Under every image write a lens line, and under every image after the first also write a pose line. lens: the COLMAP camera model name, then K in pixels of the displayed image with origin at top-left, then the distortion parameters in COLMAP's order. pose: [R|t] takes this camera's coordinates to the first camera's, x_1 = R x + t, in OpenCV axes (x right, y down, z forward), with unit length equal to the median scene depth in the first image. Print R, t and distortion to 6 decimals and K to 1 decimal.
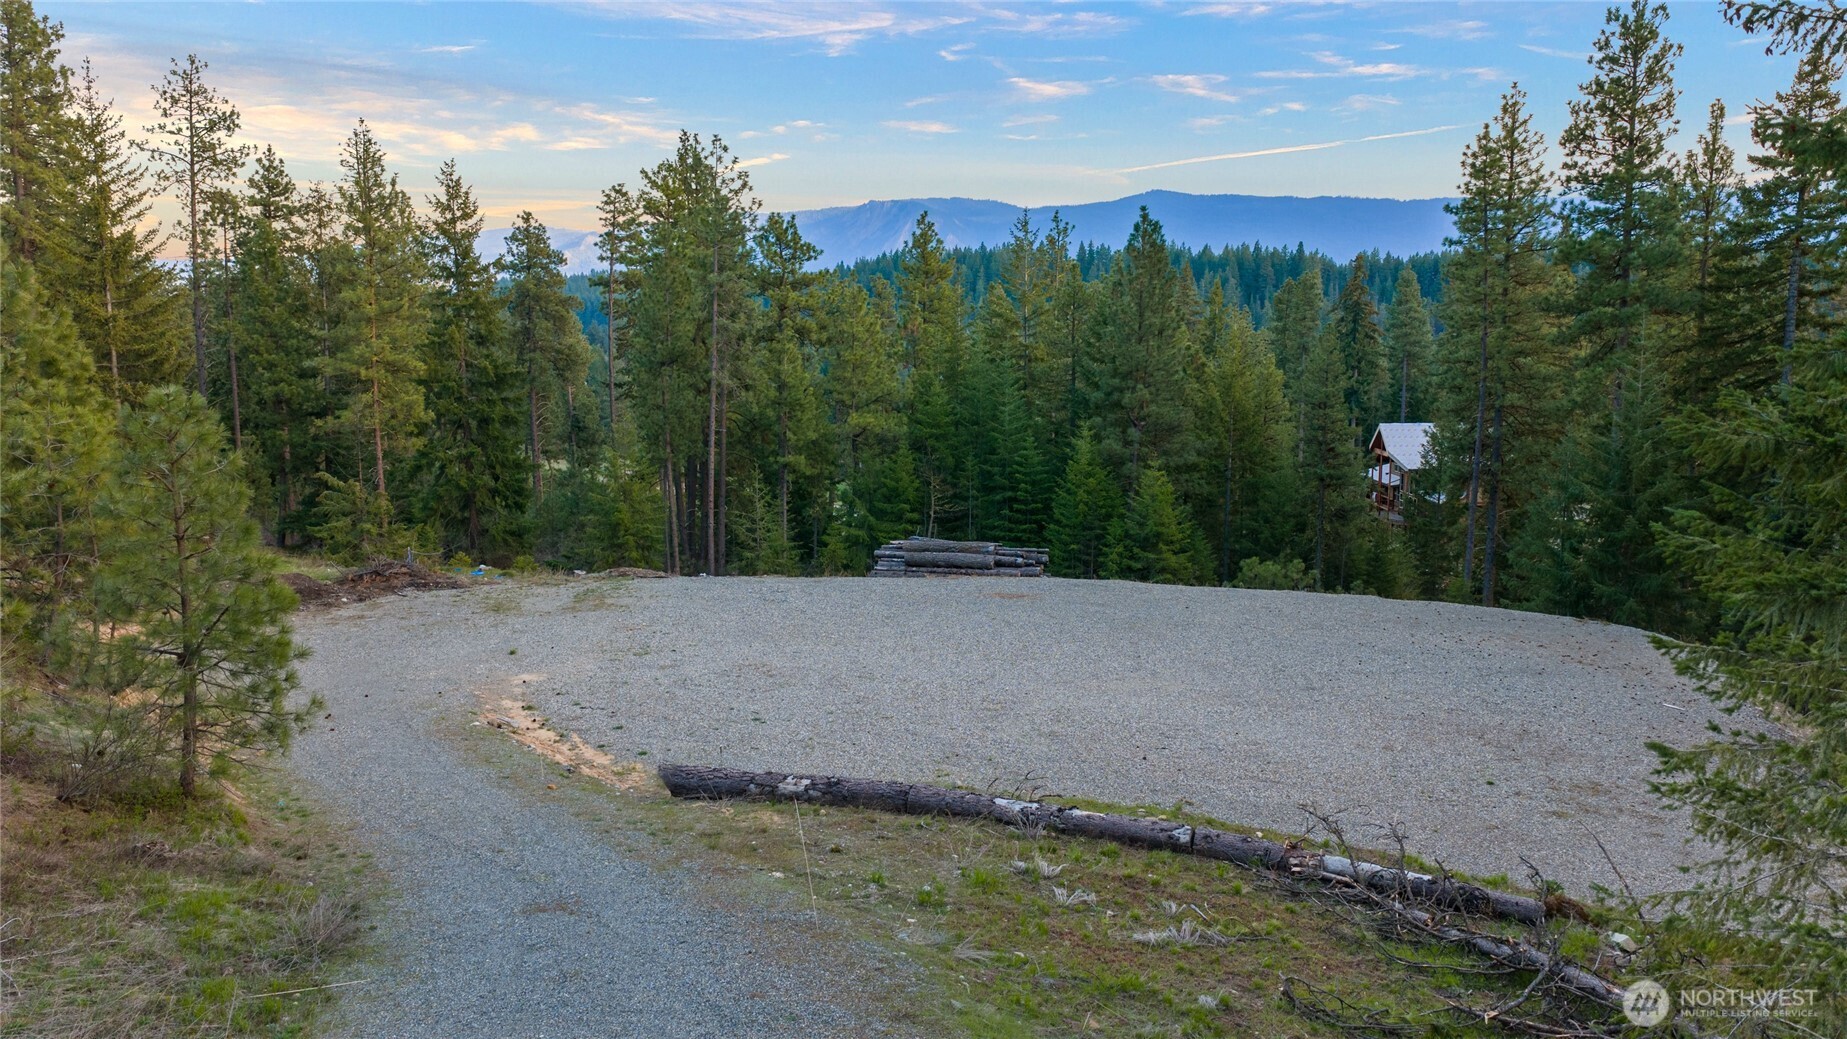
lens RADIAL K [[1503.5, 0, 929.3], [0, 1503.5, 511.5], [0, 0, 1]] dist [0.073634, -0.128458]
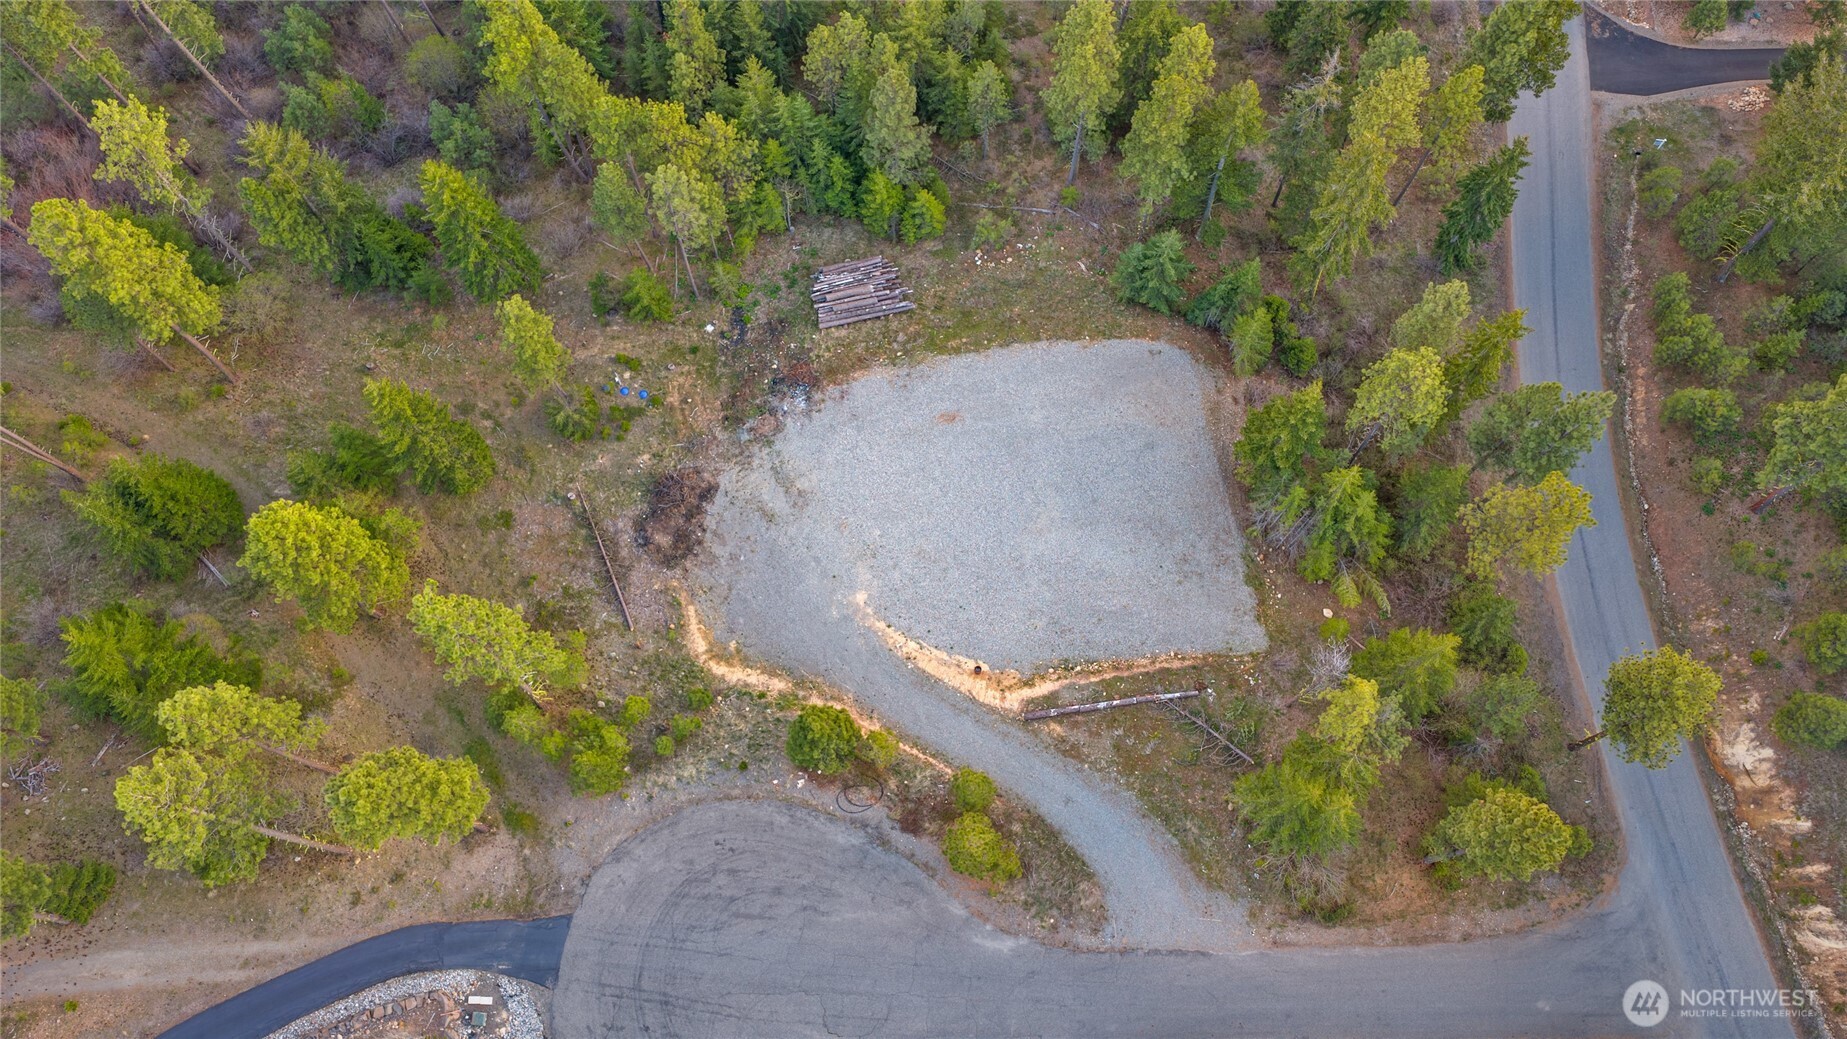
lens RADIAL K [[1506.7, 0, 928.4], [0, 1506.7, 512.4], [0, 0, 1]] dist [0.050128, -0.064113]
pose [[0.879550, -0.457941, 0.129157, -0.258990], [0.078091, 0.406702, 0.910217, -1.510079], [-0.469354, -0.790496, 0.393476, -0.057861]]
